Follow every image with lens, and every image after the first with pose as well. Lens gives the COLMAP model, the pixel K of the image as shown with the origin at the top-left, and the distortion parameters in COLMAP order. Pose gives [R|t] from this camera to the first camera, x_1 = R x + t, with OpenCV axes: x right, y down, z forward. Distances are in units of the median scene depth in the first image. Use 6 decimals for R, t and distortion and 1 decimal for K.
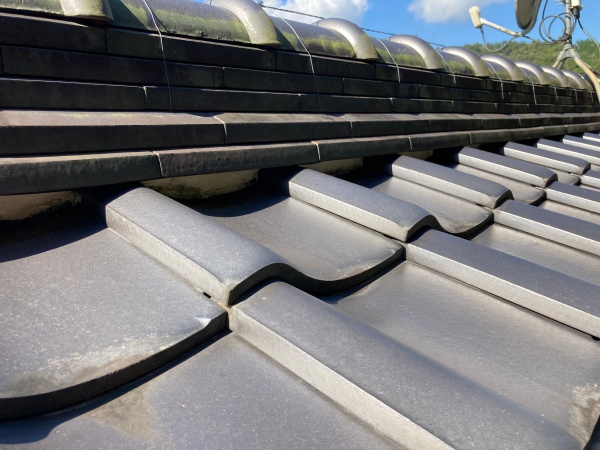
lens RADIAL K [[477.9, 0, 300.0], [0, 477.9, 225.0], [0, 0, 1]] dist [0.008216, 0.005905]
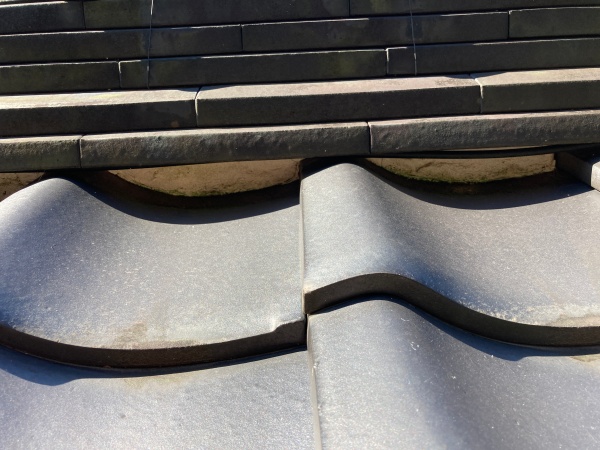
lens RADIAL K [[477.9, 0, 300.0], [0, 477.9, 225.0], [0, 0, 1]] dist [0.008216, 0.005905]
pose [[0.691053, 0.171589, -0.702142, 0.333227], [-0.115115, 0.985142, 0.127452, -0.078420], [0.713579, -0.007249, 0.700537, 0.340817]]
